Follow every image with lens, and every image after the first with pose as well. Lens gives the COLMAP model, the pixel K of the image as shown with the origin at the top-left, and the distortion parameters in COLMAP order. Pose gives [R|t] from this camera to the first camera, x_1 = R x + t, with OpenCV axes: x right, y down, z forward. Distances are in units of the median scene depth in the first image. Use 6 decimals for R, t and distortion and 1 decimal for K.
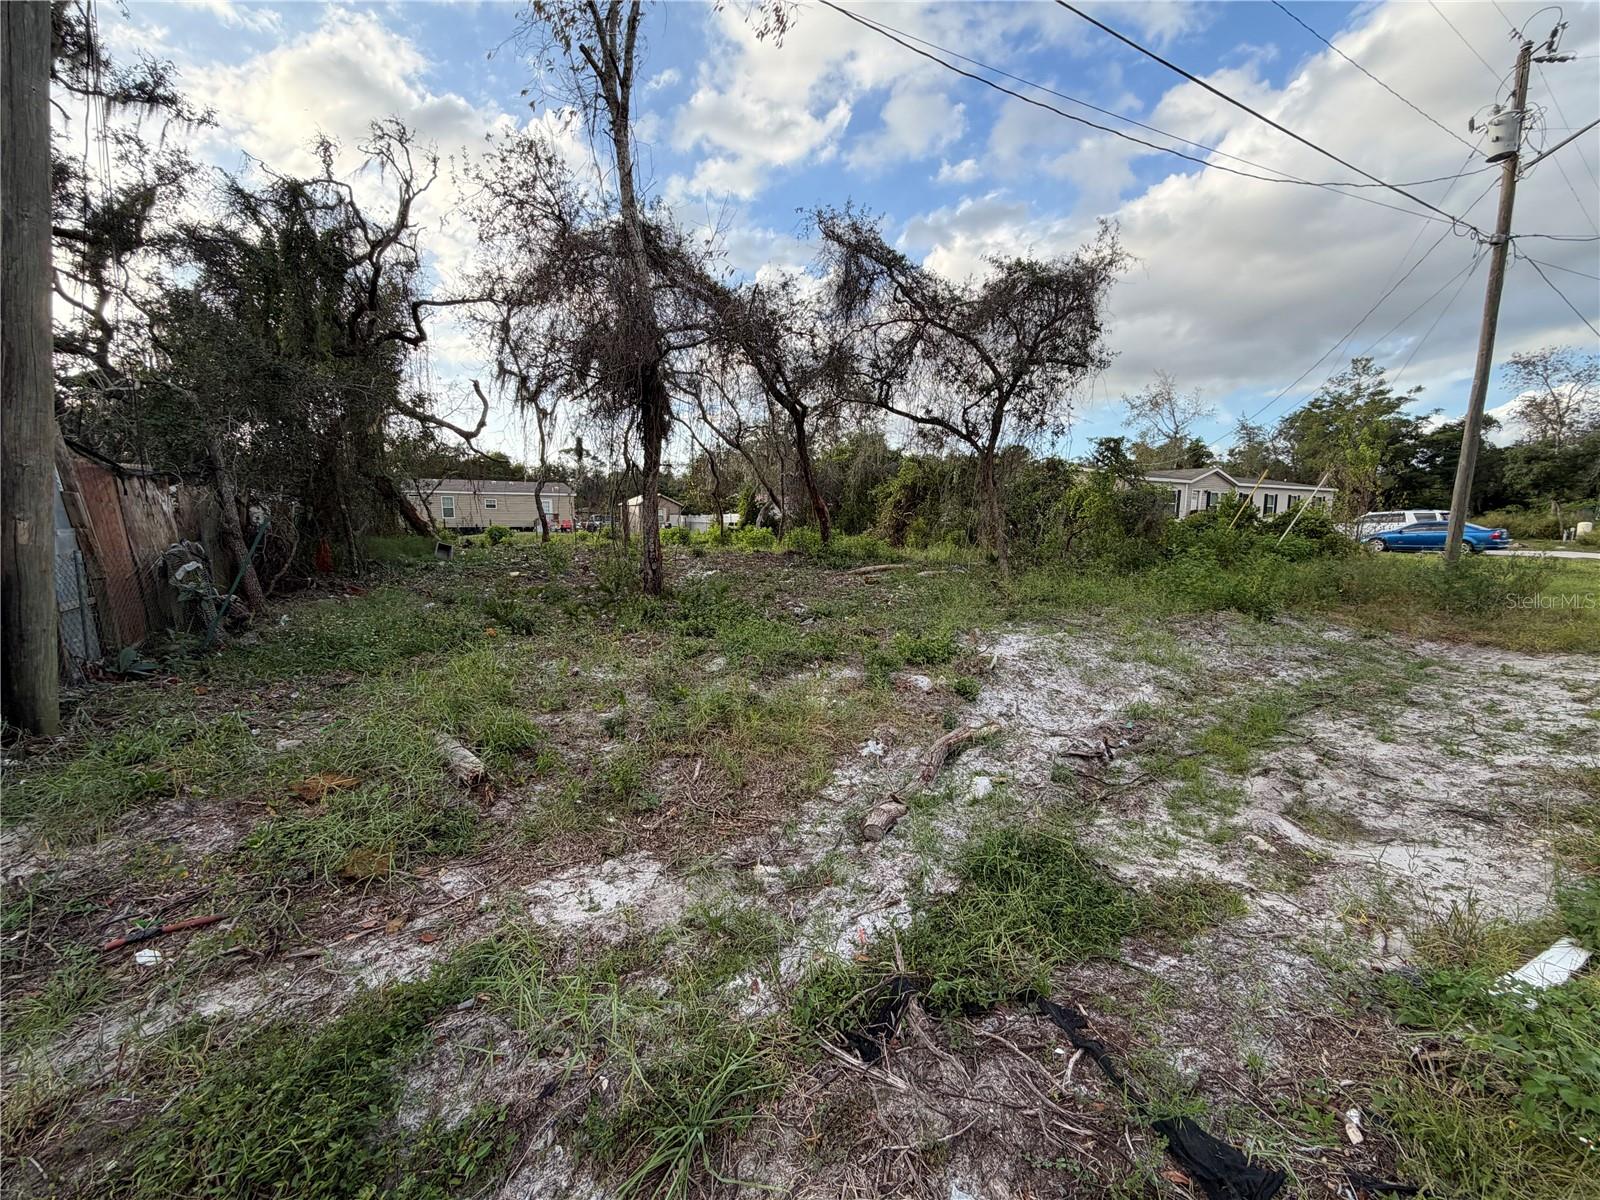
lens RADIAL K [[645.0, 0, 800.0], [0, 645.0, 600.0], [0, 0, 1]] dist [0.000515, 0.000336]
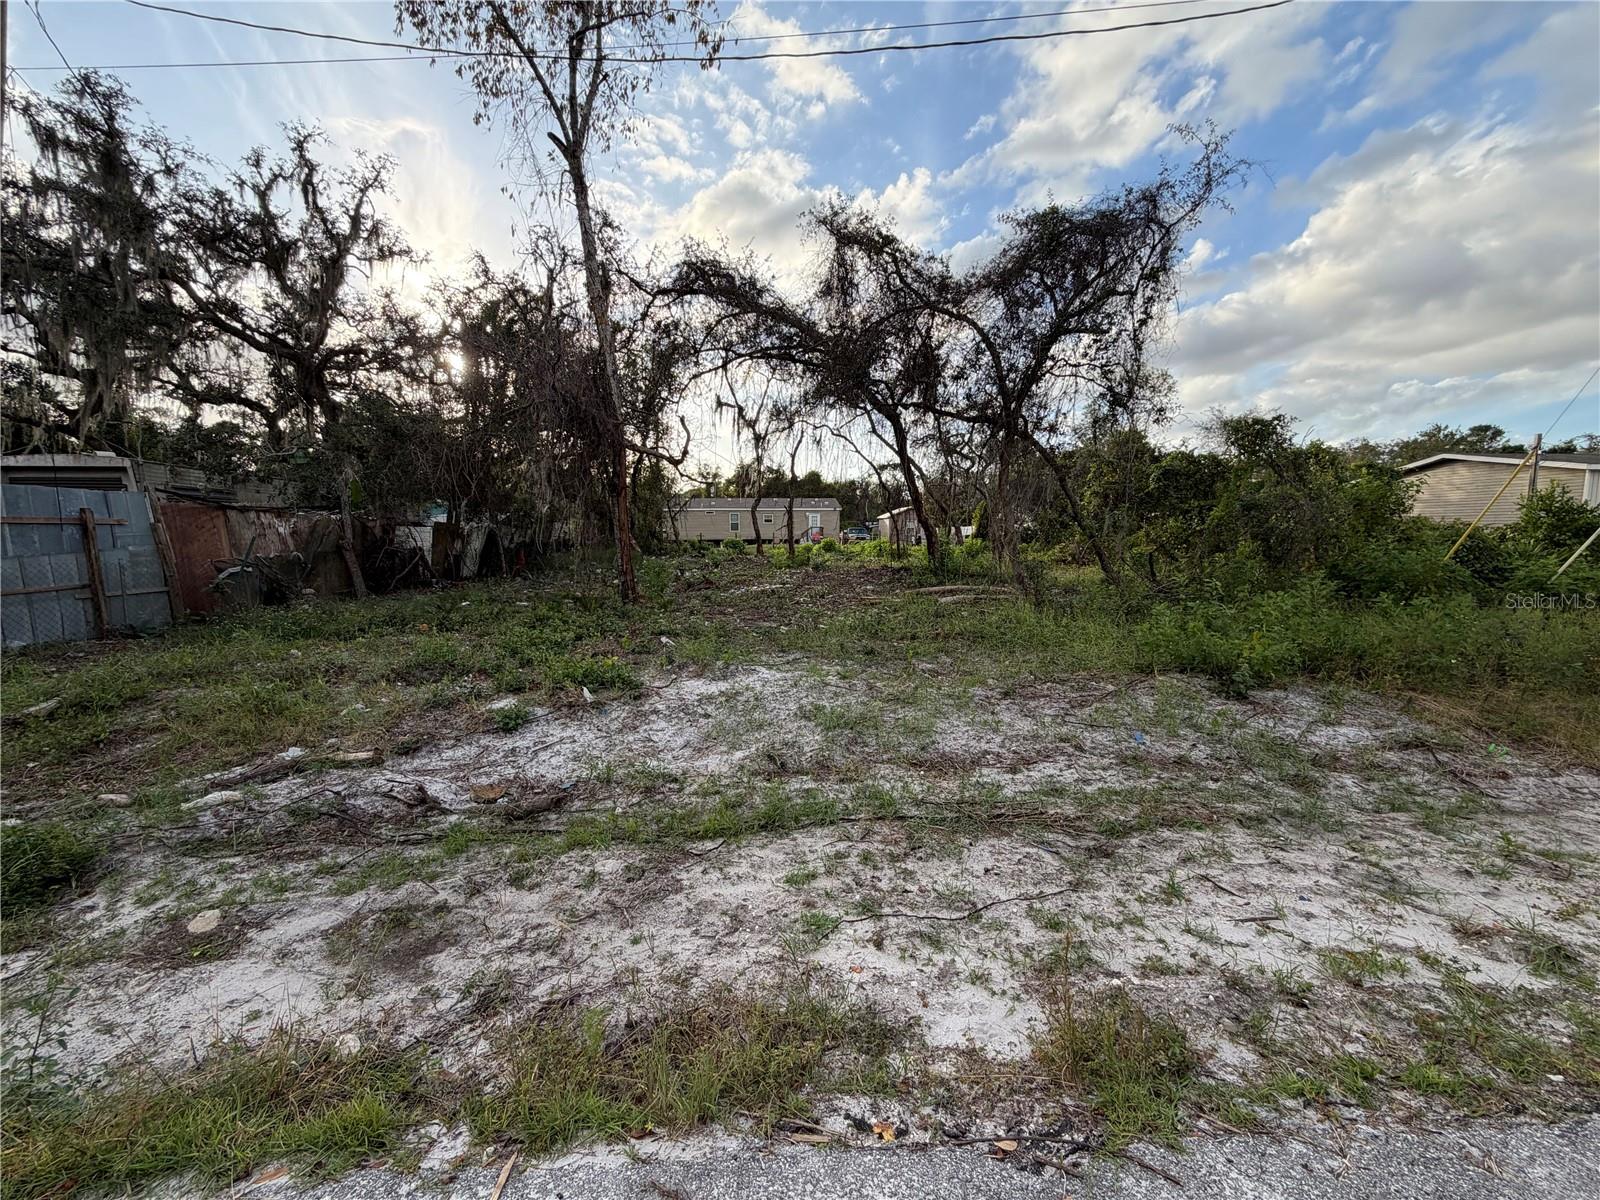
lens RADIAL K [[645.0, 0, 800.0], [0, 645.0, 600.0], [0, 0, 1]] dist [0.000515, 0.000336]
pose [[0.865093, 0.048443, -0.499266, 0.261685], [-0.056618, 0.998395, -0.001230, -0.014097], [0.498405, 0.029331, 0.866448, 0.089794]]
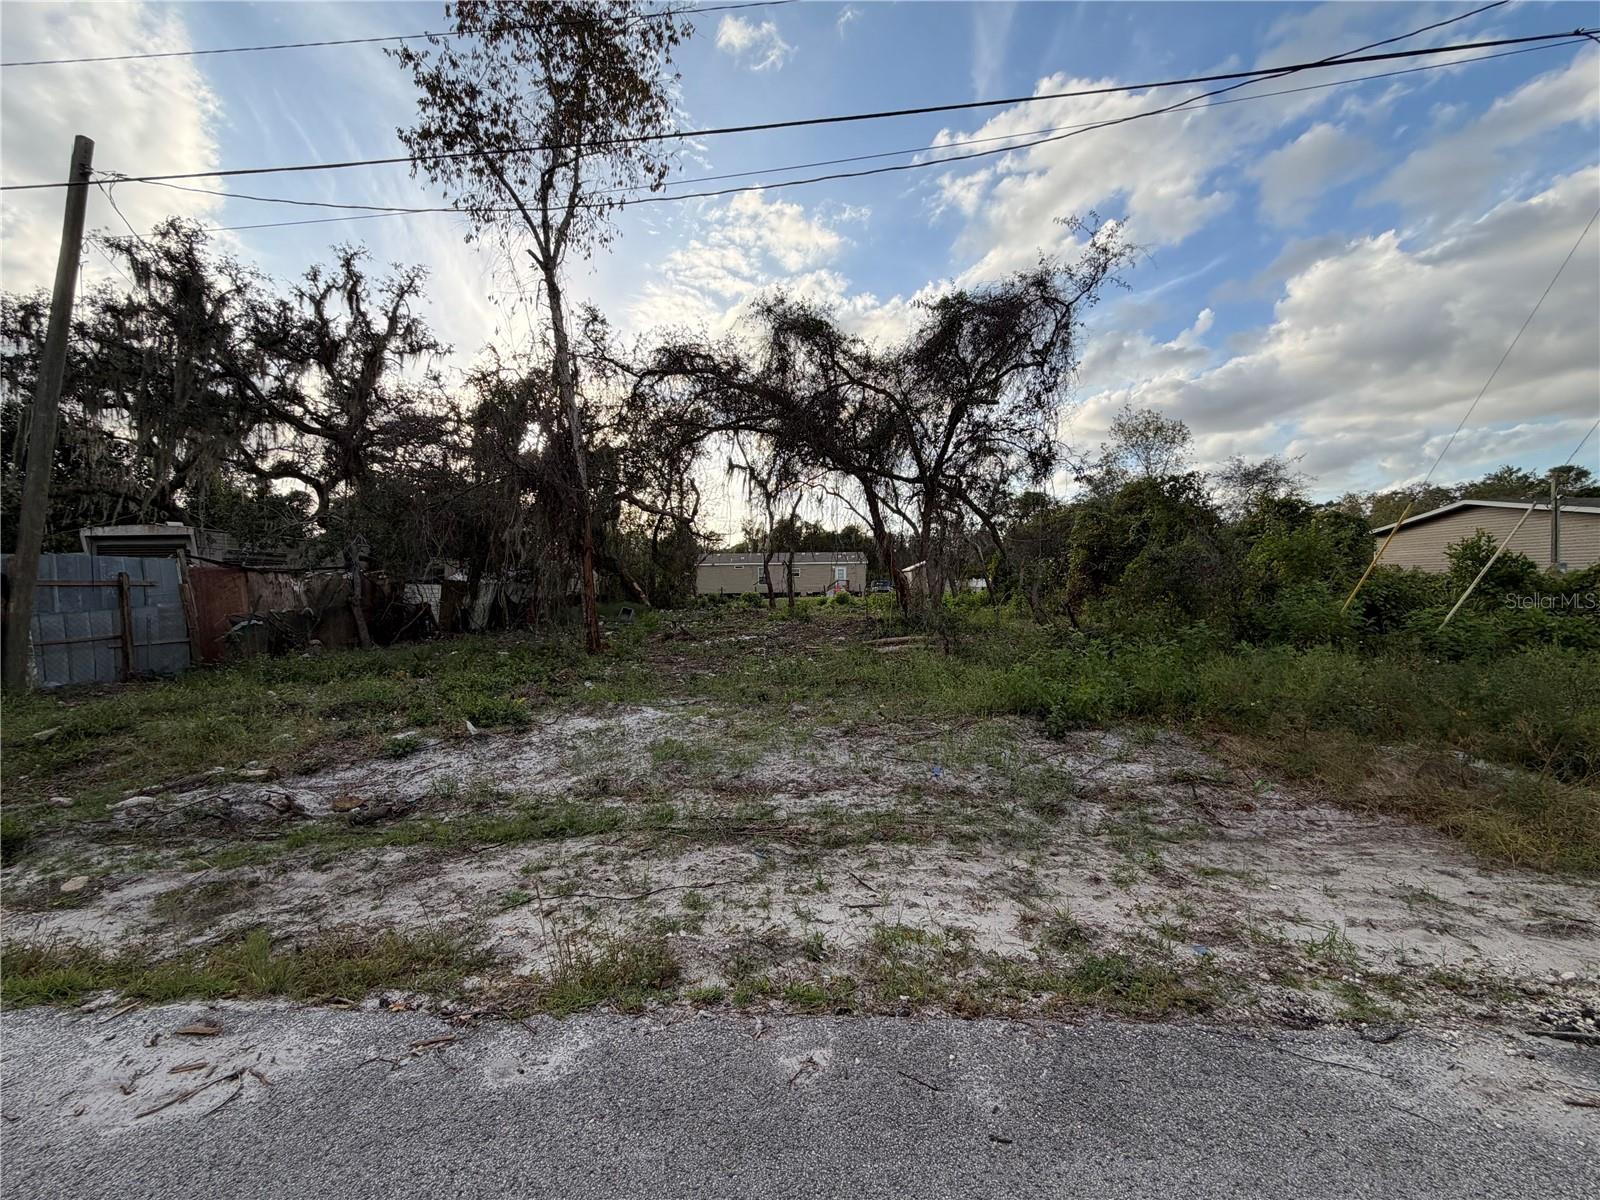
lens RADIAL K [[645.0, 0, 800.0], [0, 645.0, 600.0], [0, 0, 1]] dist [0.000515, 0.000336]
pose [[0.822589, 0.002001, -0.568633, 0.351435], [-0.056507, 0.995332, -0.078241, -0.016318], [0.565822, 0.096492, 0.818862, 0.104468]]
